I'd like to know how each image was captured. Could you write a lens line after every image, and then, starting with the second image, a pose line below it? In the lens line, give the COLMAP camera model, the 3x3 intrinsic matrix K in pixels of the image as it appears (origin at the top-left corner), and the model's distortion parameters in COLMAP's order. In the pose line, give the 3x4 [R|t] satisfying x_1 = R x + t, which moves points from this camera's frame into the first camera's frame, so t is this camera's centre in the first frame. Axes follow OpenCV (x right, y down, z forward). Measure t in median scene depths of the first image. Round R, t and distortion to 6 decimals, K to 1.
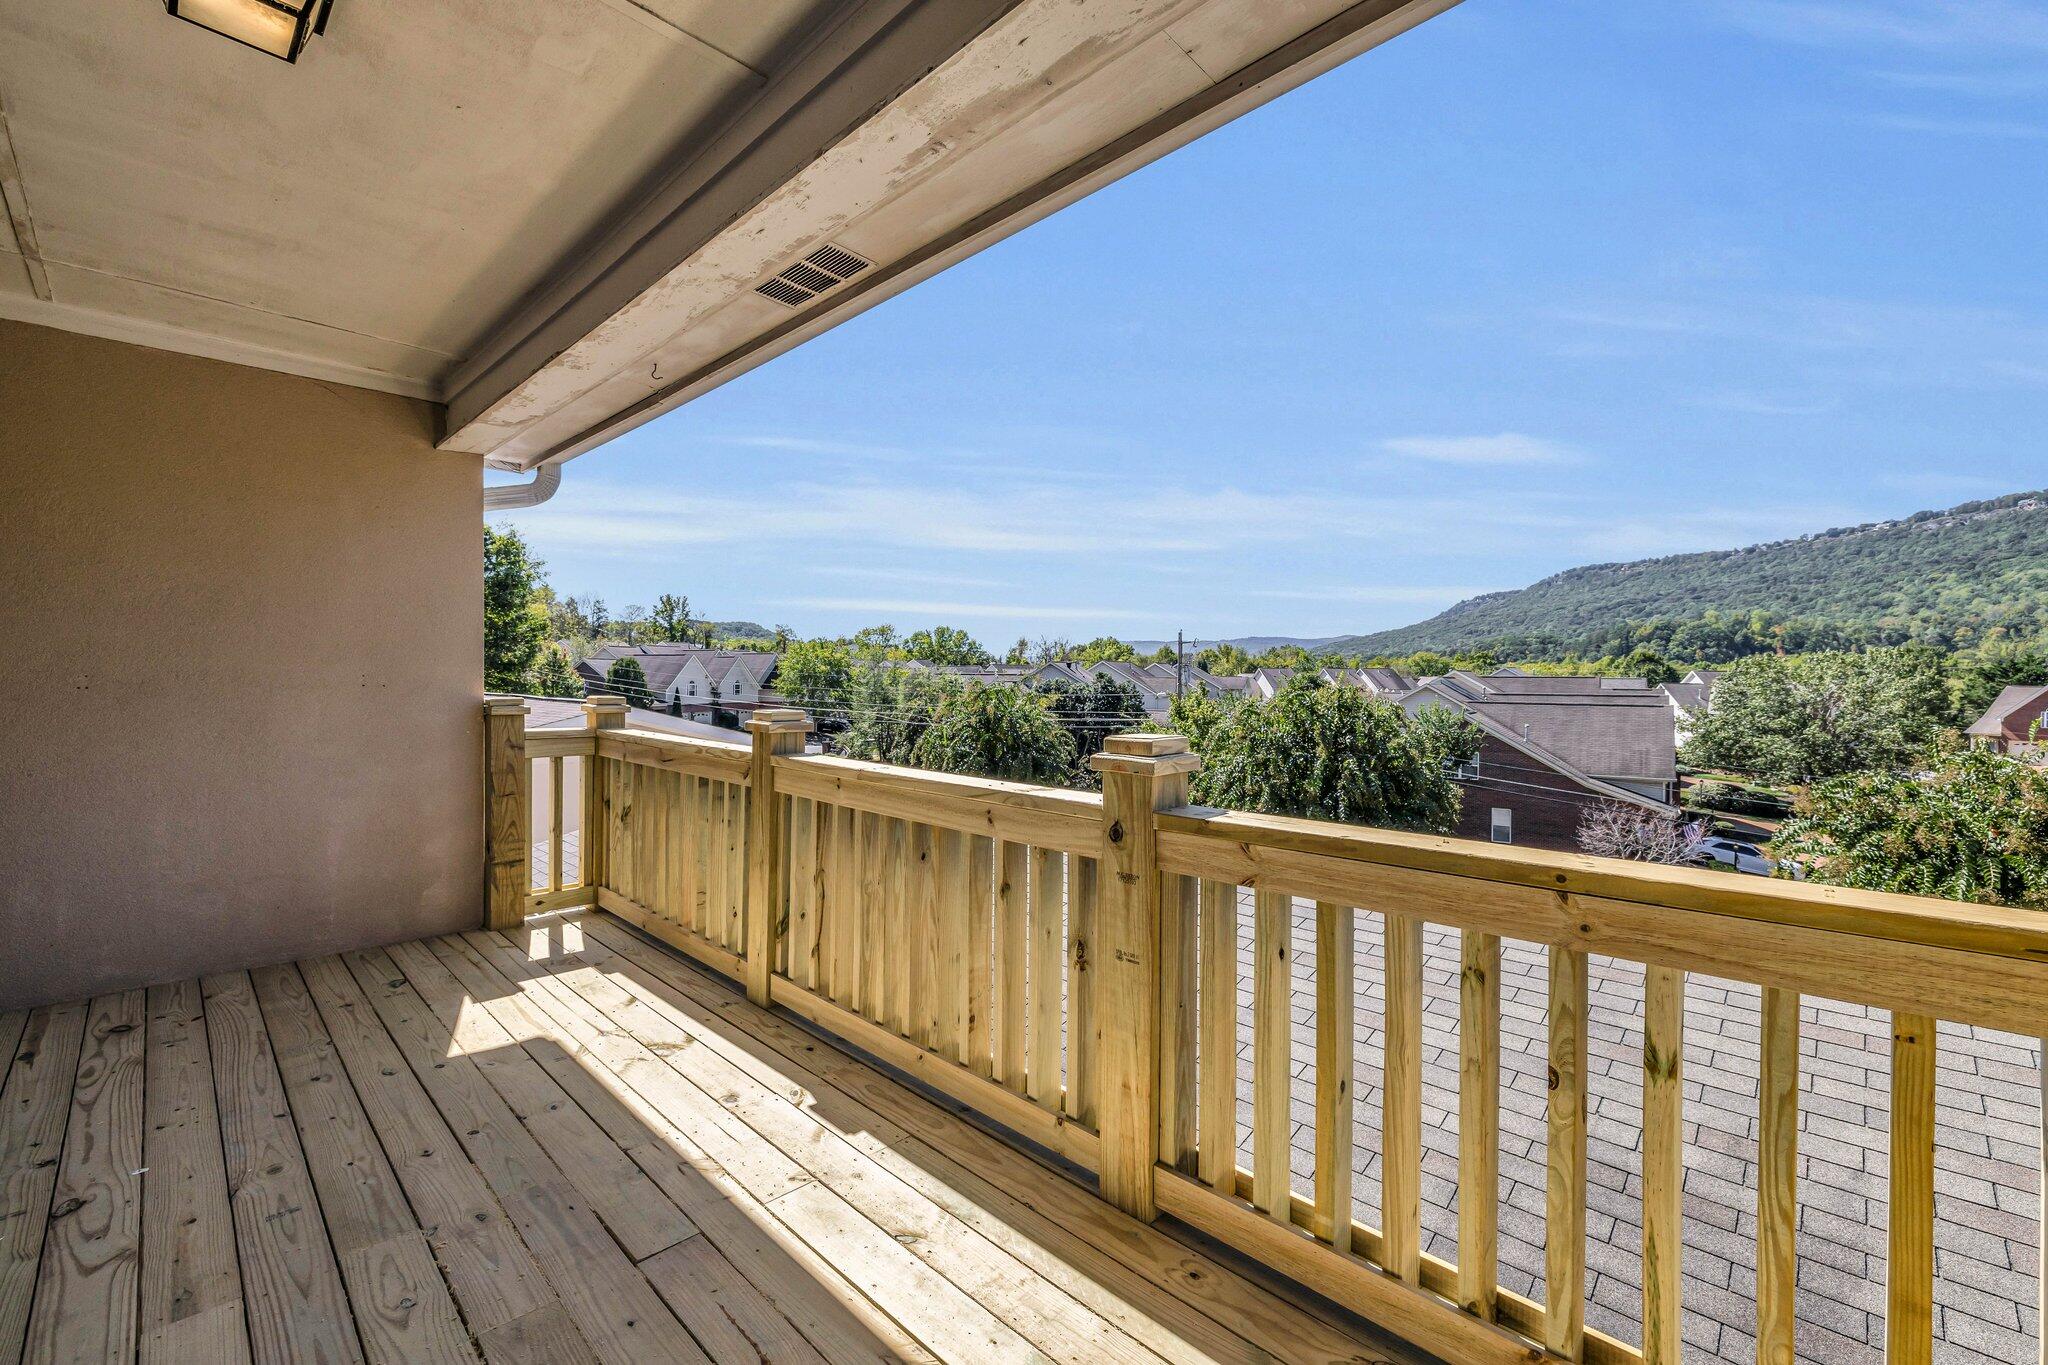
lens RADIAL K [[862.6, 0, 1028.1], [0, 862.6, 681.5], [0, 0, 1]] dist [-0.001204, 0.000127]
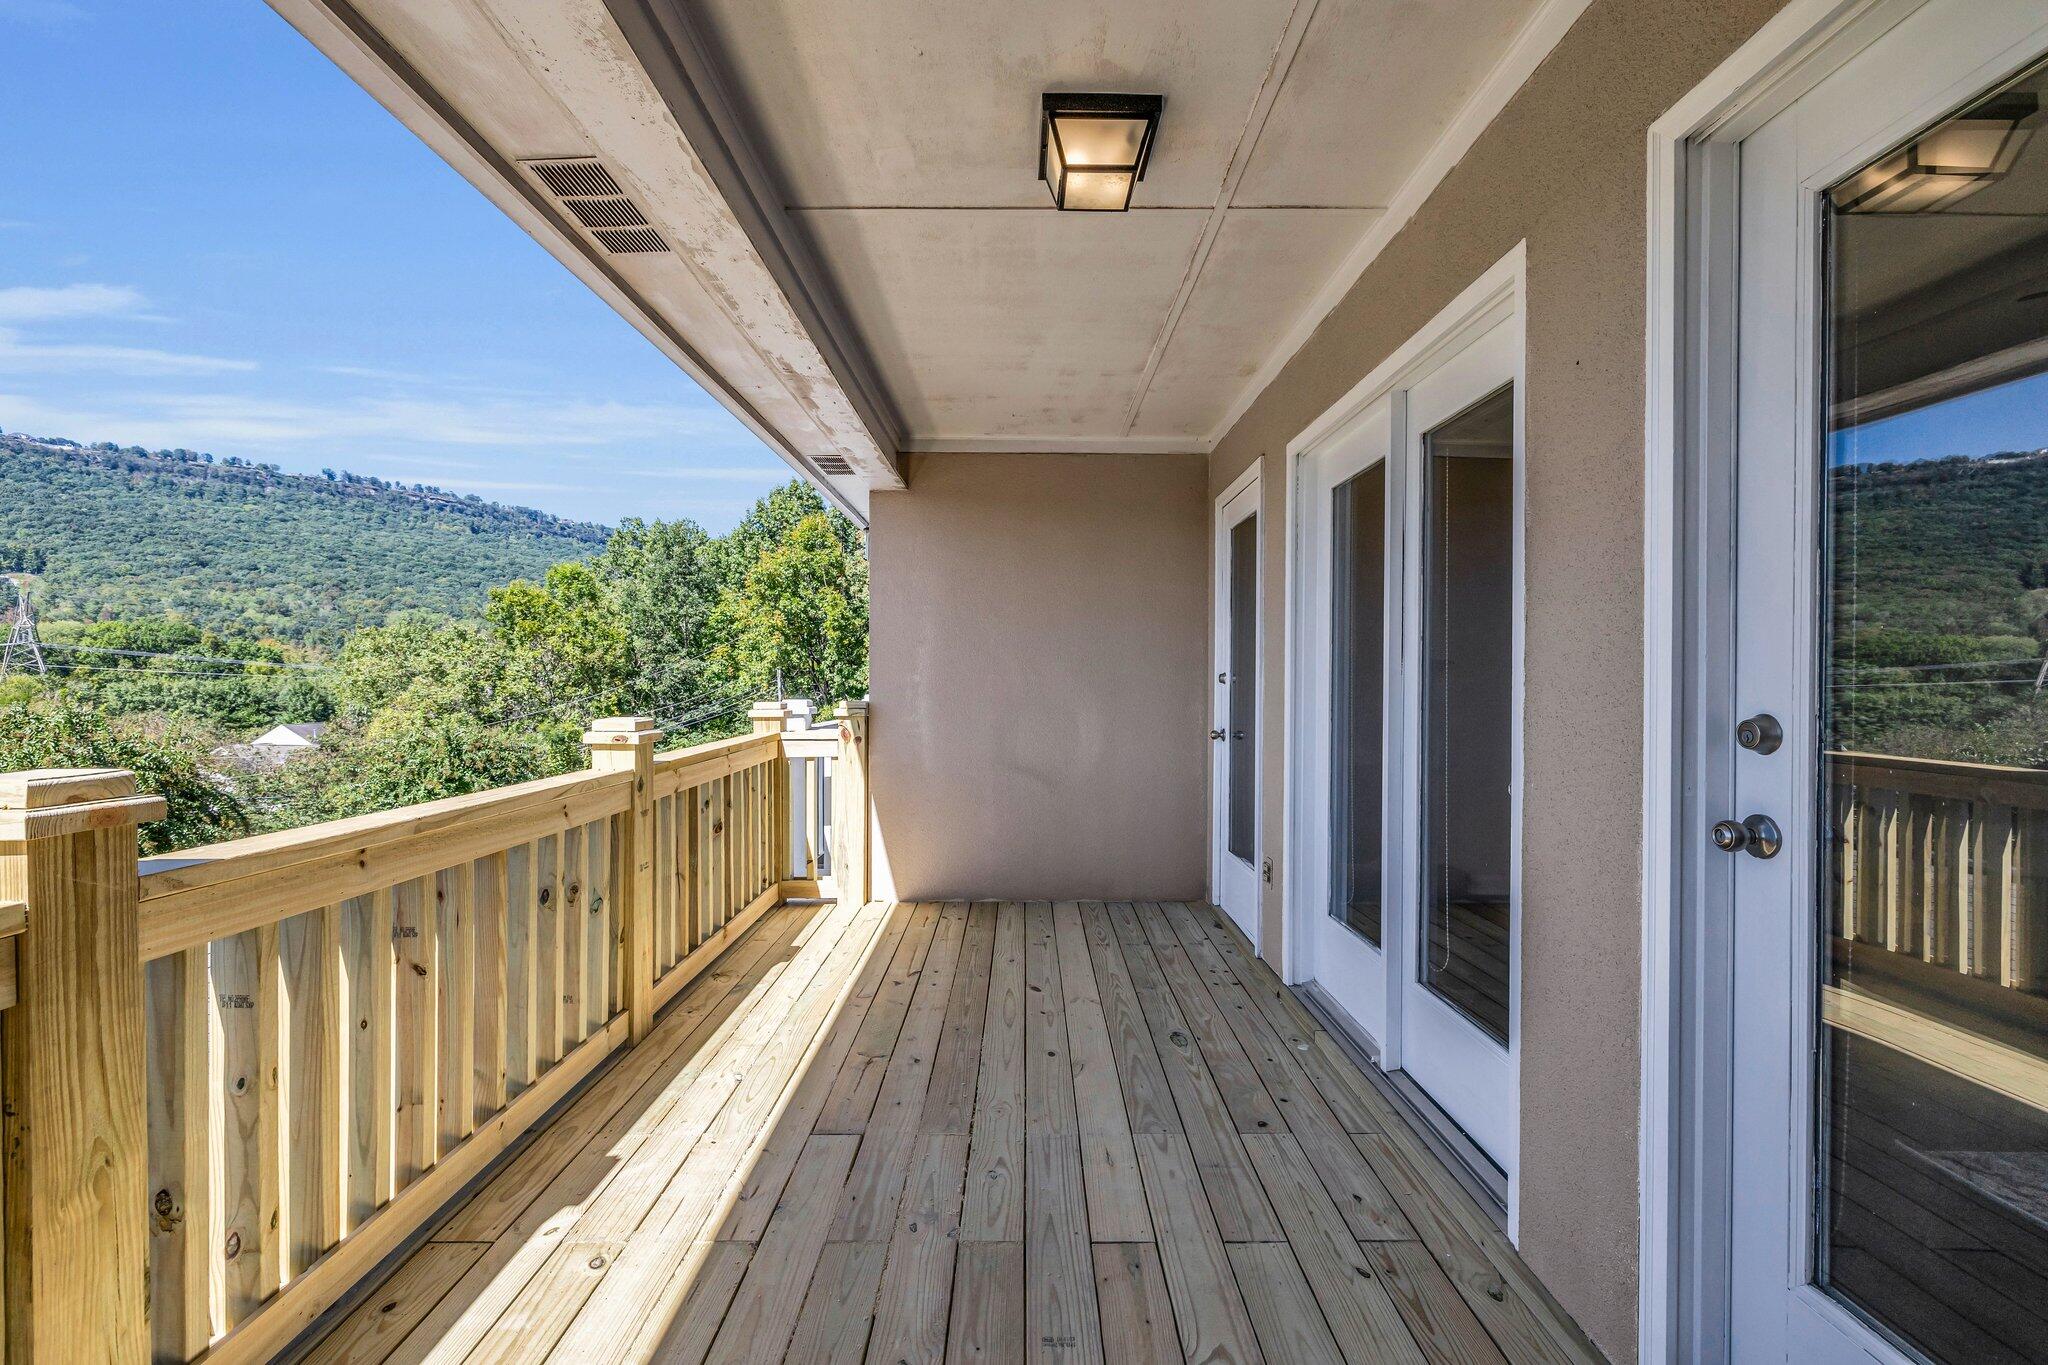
lens RADIAL K [[862.6, 0, 1028.1], [0, 862.6, 681.5], [0, 0, 1]] dist [-0.001204, 0.000127]
pose [[-0.704865, -0.012757, 0.709227, -1.216371], [-0.004966, 0.999903, 0.013051, -0.021051], [-0.709324, 0.005677, -0.704860, 1.368381]]
